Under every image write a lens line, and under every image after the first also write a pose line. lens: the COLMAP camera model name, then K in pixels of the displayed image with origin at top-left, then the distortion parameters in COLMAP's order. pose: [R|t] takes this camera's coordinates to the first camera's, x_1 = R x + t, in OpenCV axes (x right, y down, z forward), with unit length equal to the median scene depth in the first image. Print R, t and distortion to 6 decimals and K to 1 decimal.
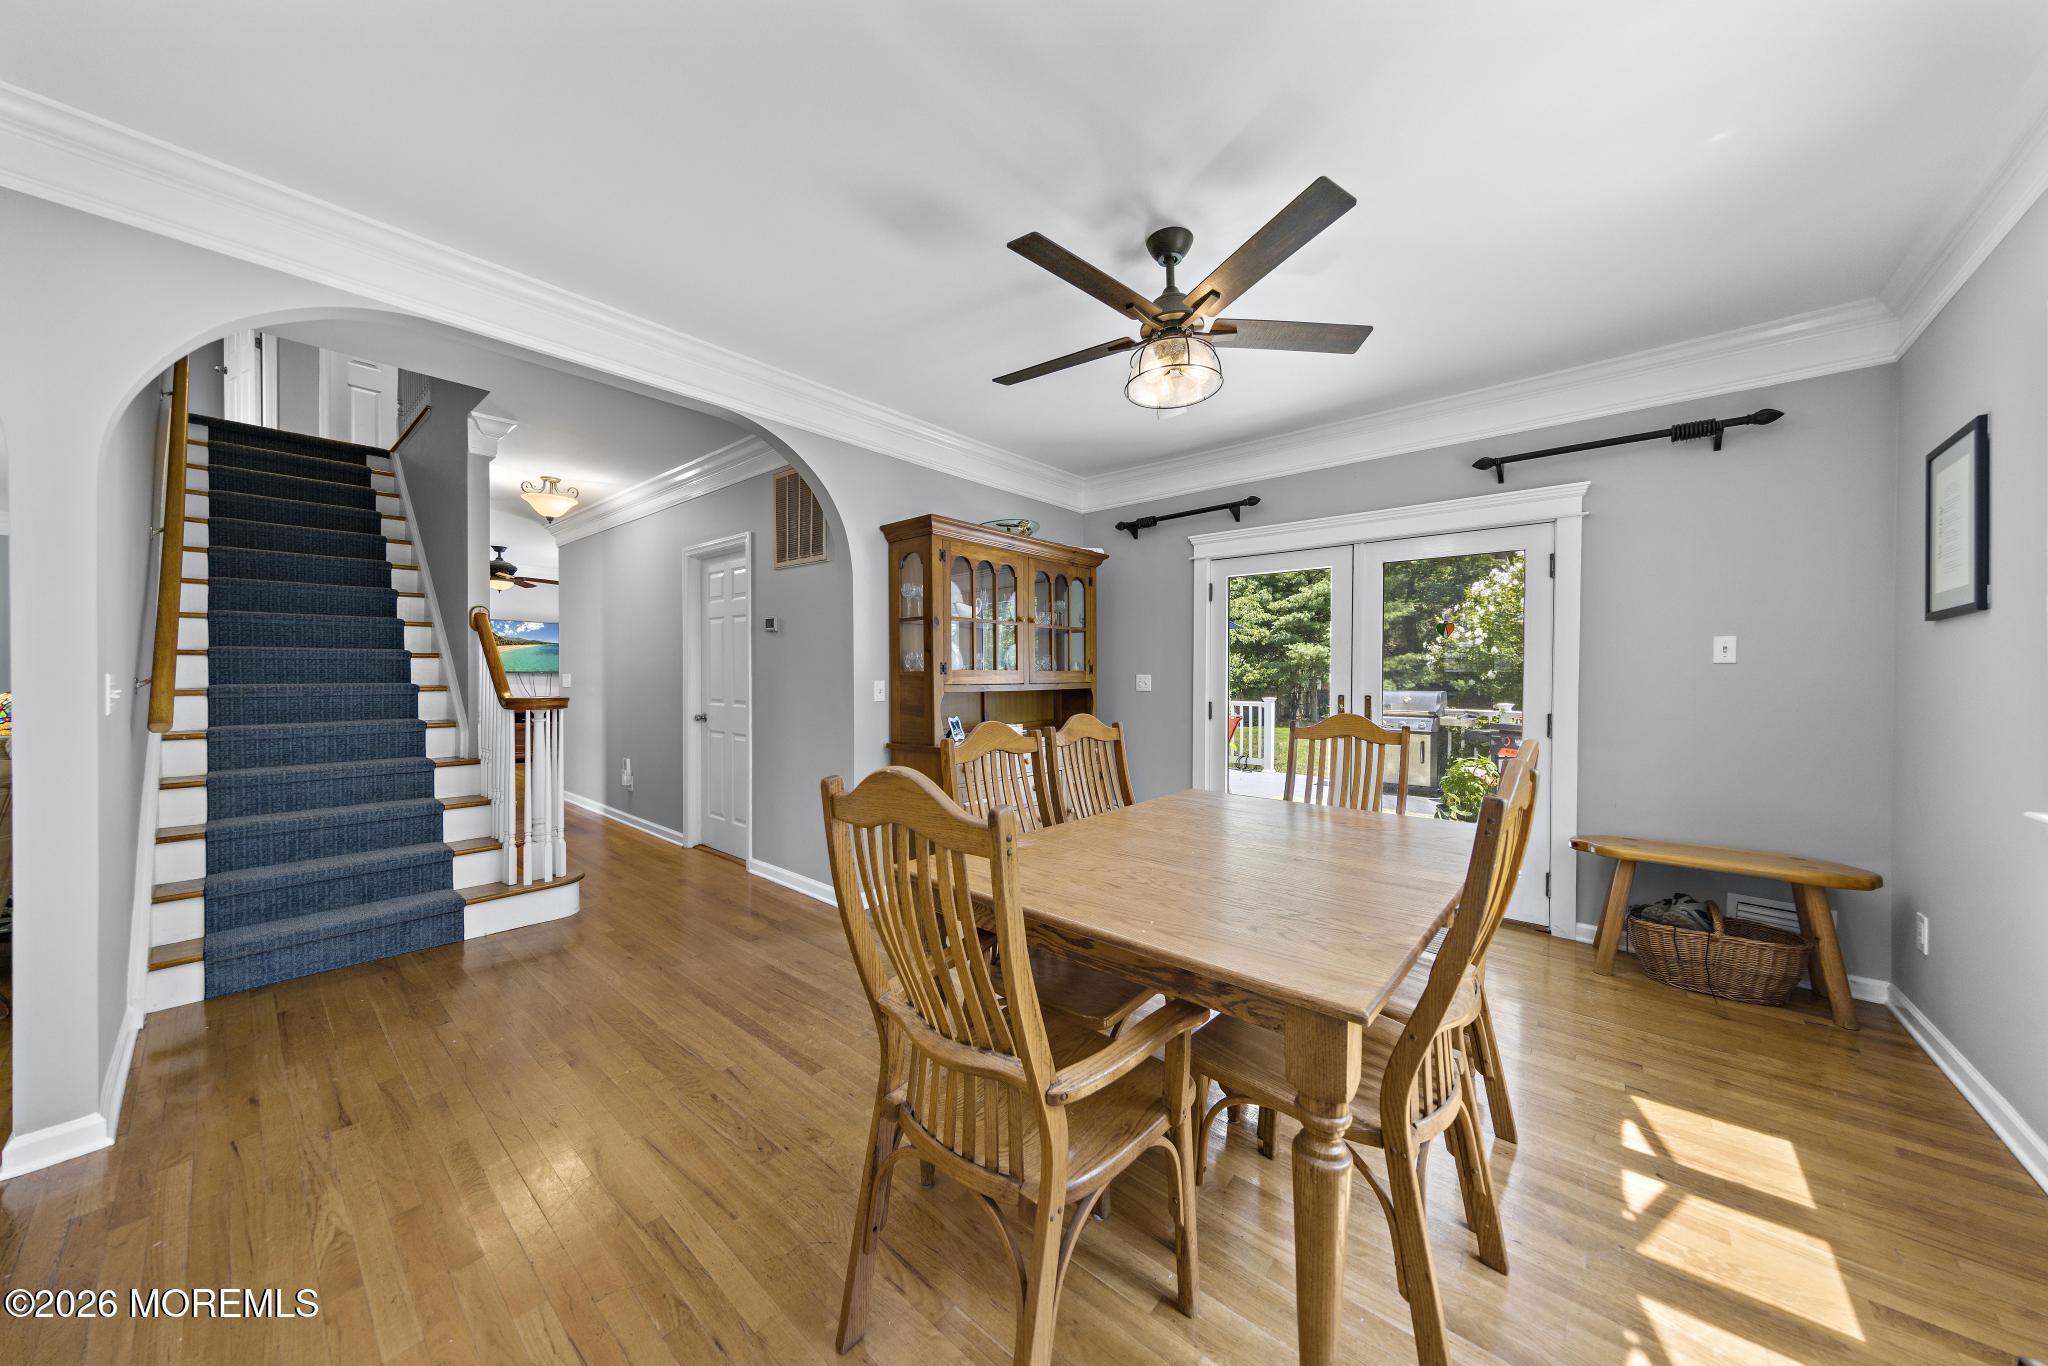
lens RADIAL K [[688.7, 0, 1029.0], [0, 688.7, 689.0], [0, 0, 1]] dist [0.006502, -0.000187]
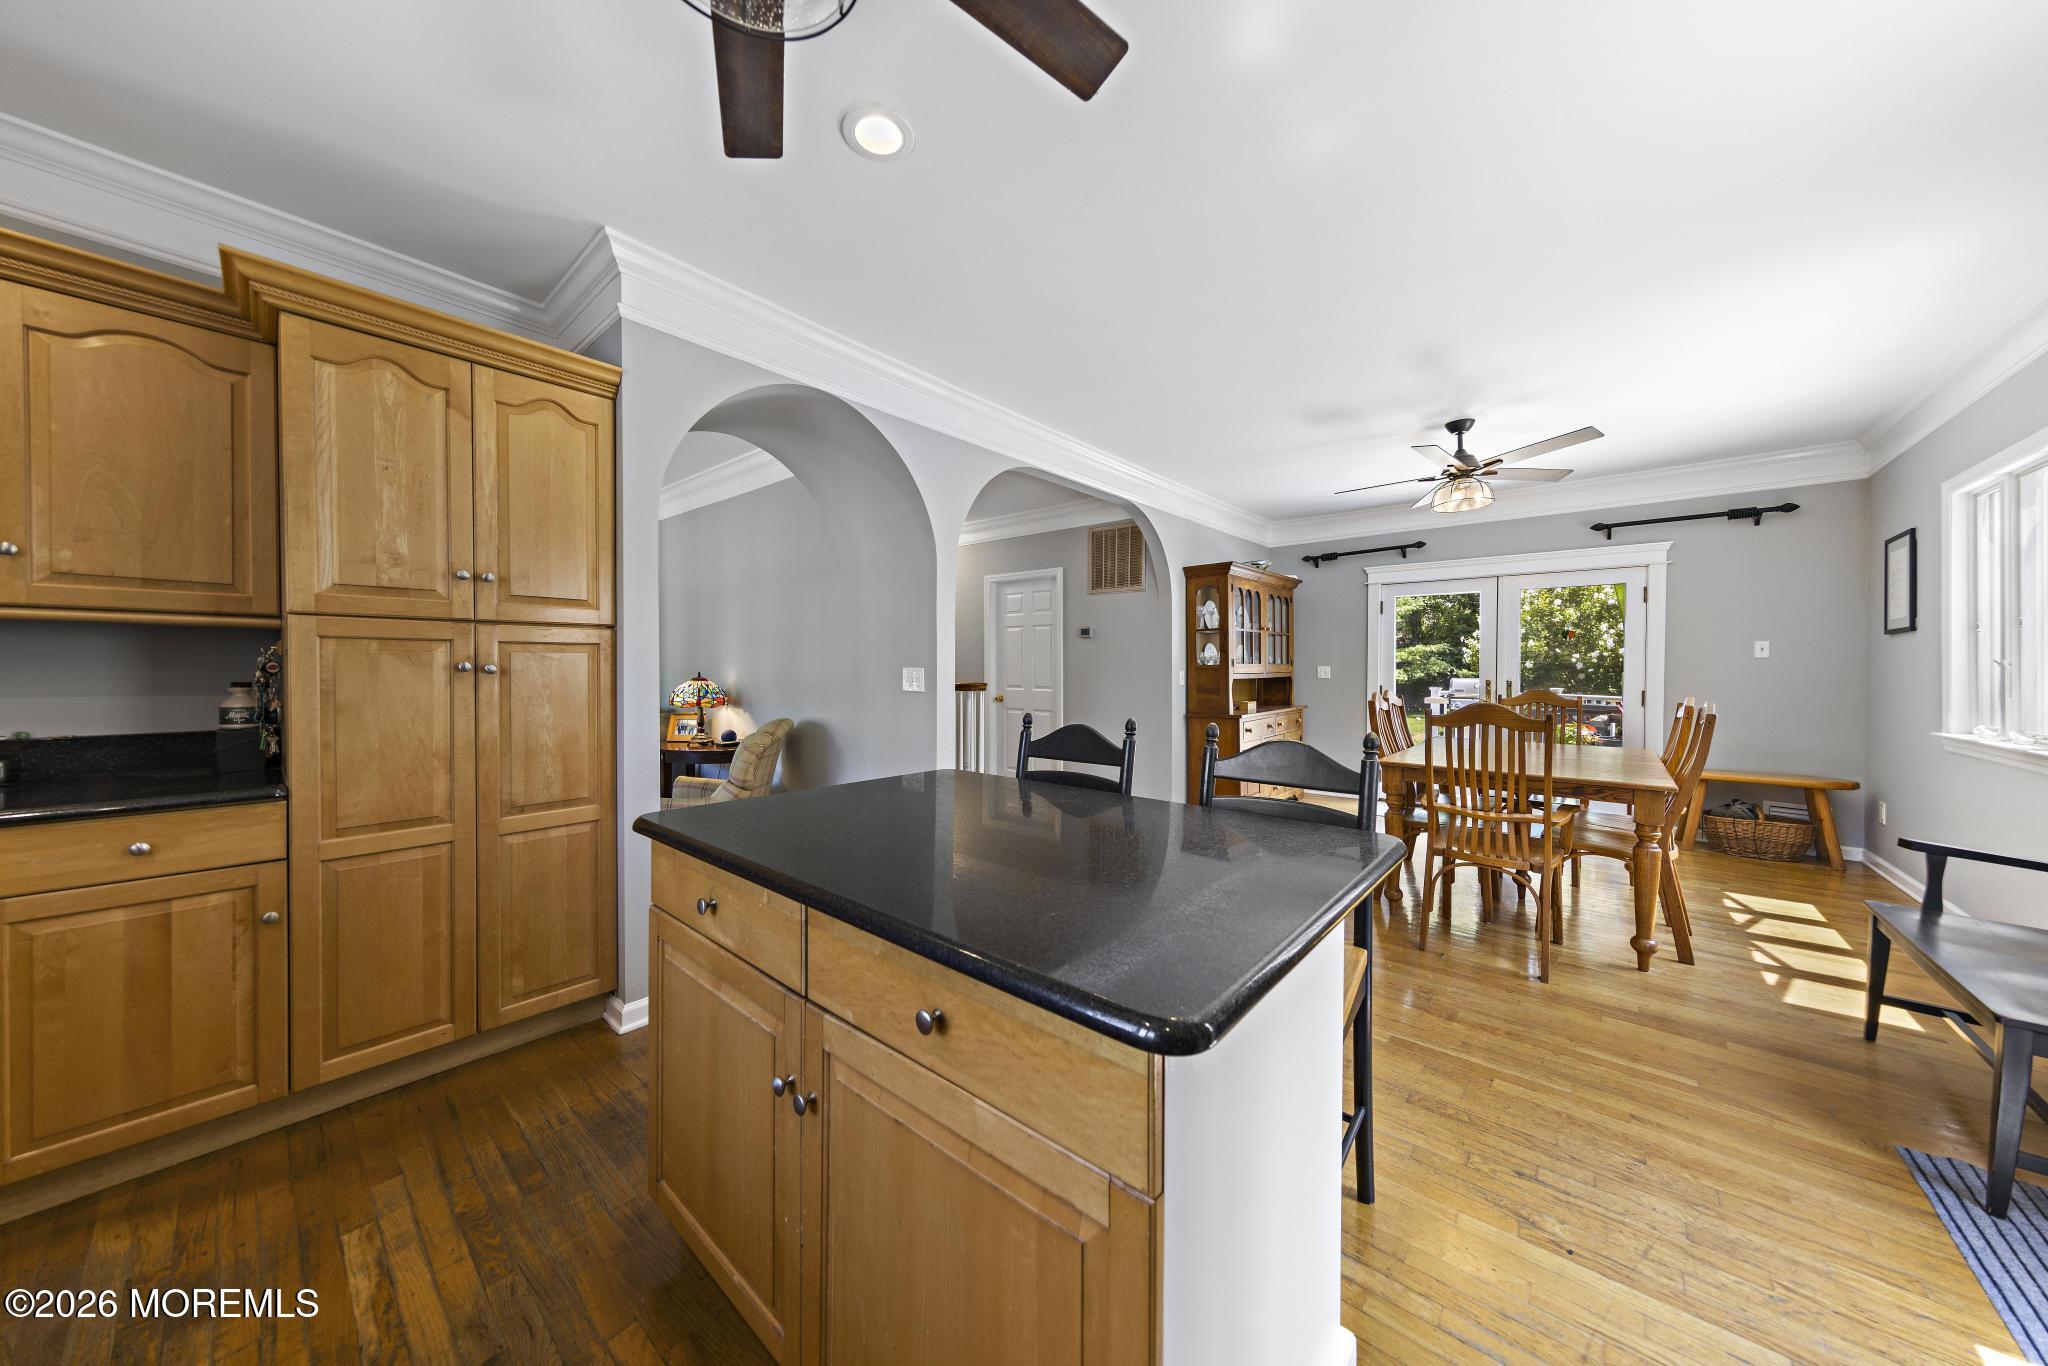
lens RADIAL K [[669.0, 0, 1024.0], [0, 669.0, 683.0], [0, 0, 1]] dist [0.001917, 0.000160]
pose [[0.999973, -0.003902, -0.006265, -0.694800], [0.003929, 0.999983, 0.004283, 0.007249], [0.006249, -0.004307, 0.999971, -0.563714]]
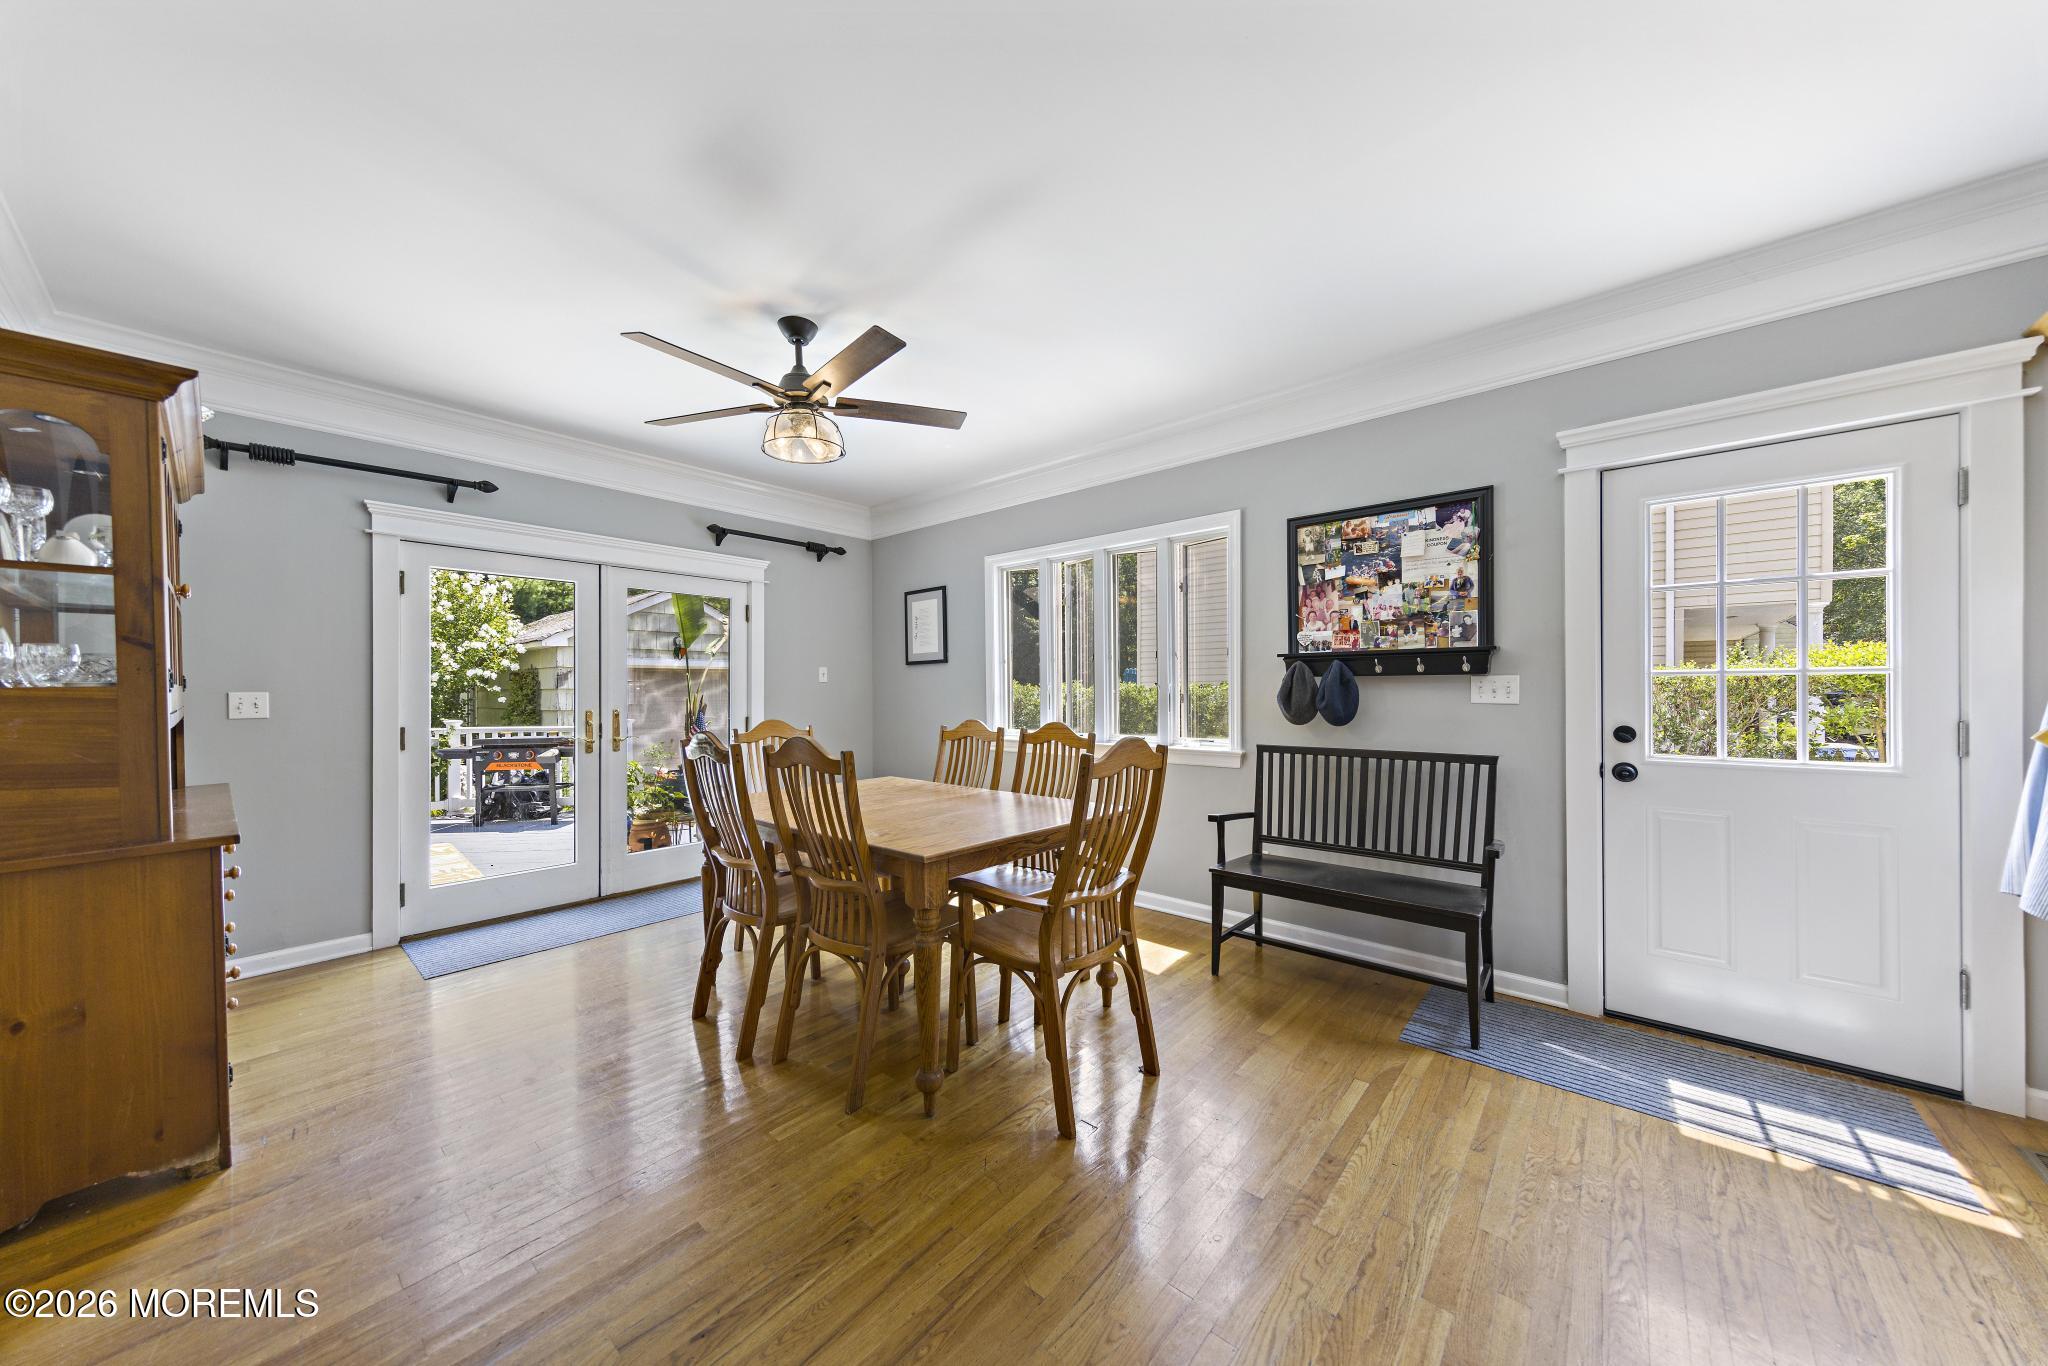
lens RADIAL K [[688.7, 0, 1029.0], [0, 688.7, 689.0], [0, 0, 1]] dist [0.006502, -0.000187]
pose [[0.000773, -0.001217, 0.999999, -0.755434], [0.026467, 0.999649, 0.001196, -0.008777], [-0.999649, 0.026466, 0.000805, 0.472917]]
